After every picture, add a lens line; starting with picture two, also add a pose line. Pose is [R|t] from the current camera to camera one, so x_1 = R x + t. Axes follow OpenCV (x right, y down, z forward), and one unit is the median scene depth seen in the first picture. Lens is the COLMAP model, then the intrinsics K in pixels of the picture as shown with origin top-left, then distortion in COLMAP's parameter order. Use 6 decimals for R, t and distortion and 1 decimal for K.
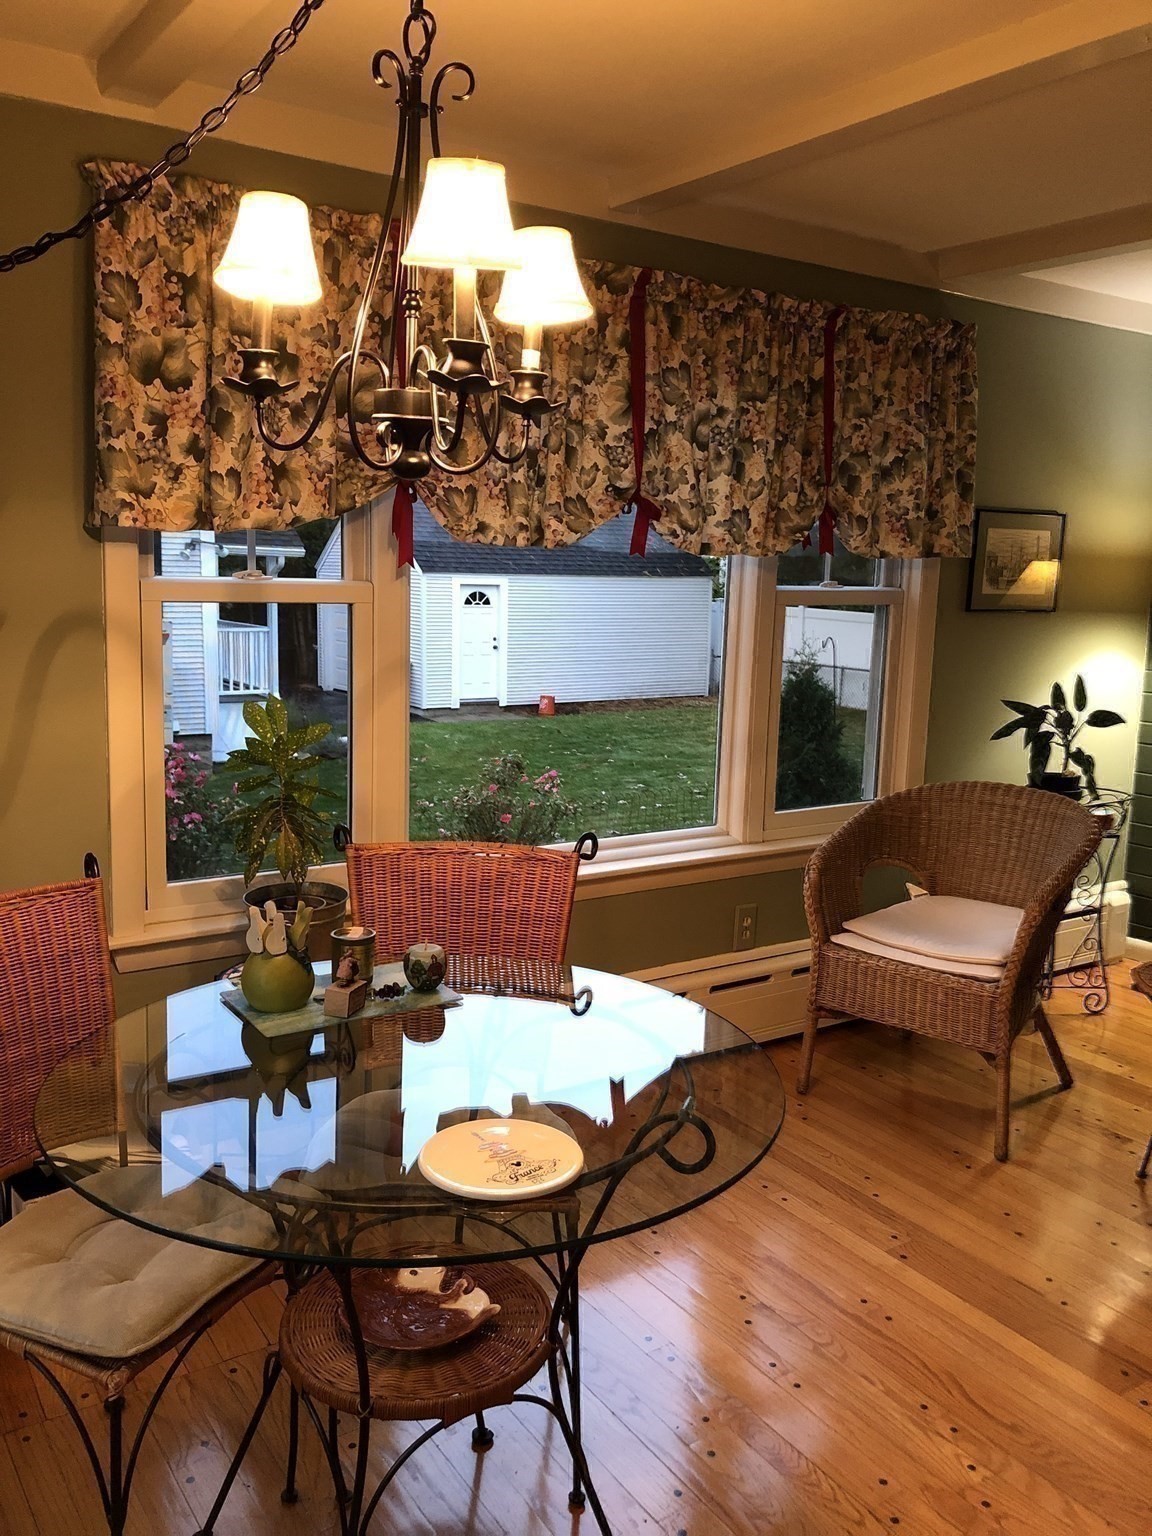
lens RADIAL K [[1264.4, 0, 580.8], [0, 1264.4, 752.8], [0, 0, 1]] dist [0.047597, -0.068750]
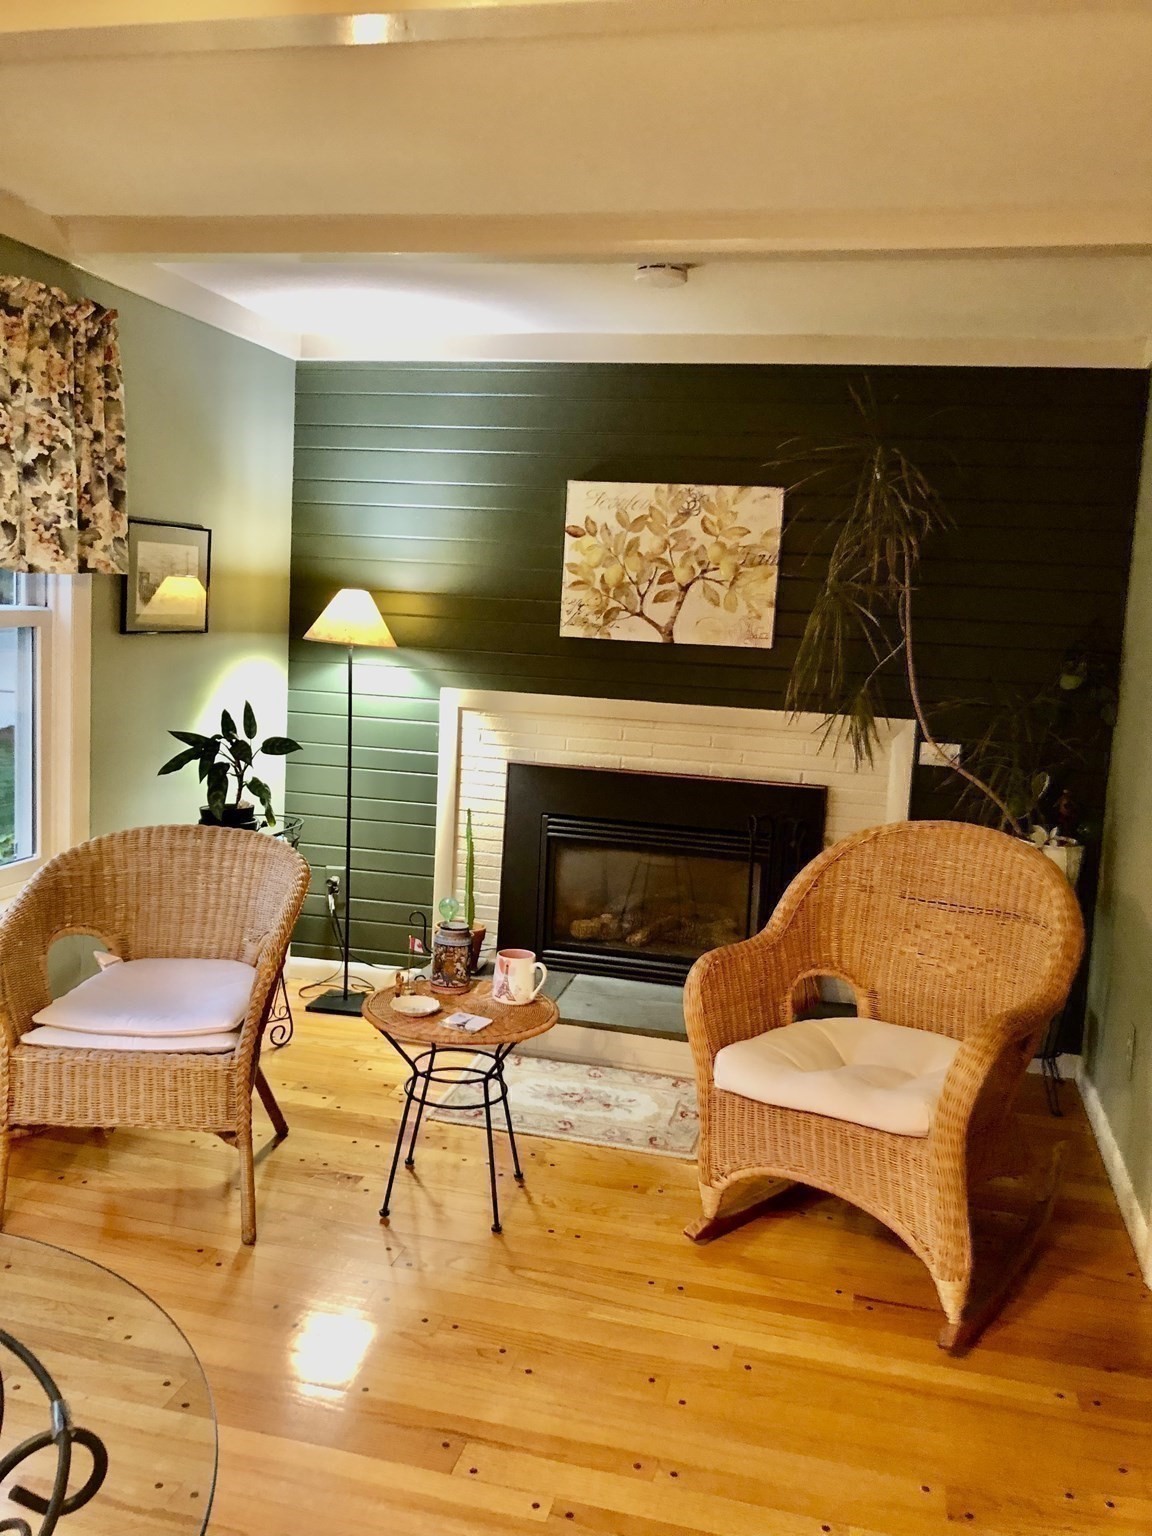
lens RADIAL K [[1271.3, 0, 576.0], [0, 1271.3, 768.0], [0, 0, 1]] dist [0.019867, -0.010134]
pose [[0.748467, -0.076345, 0.658763, -0.060012], [0.068846, 0.996929, 0.037314, -0.031916], [-0.659588, 0.017425, 0.751425, 0.131242]]
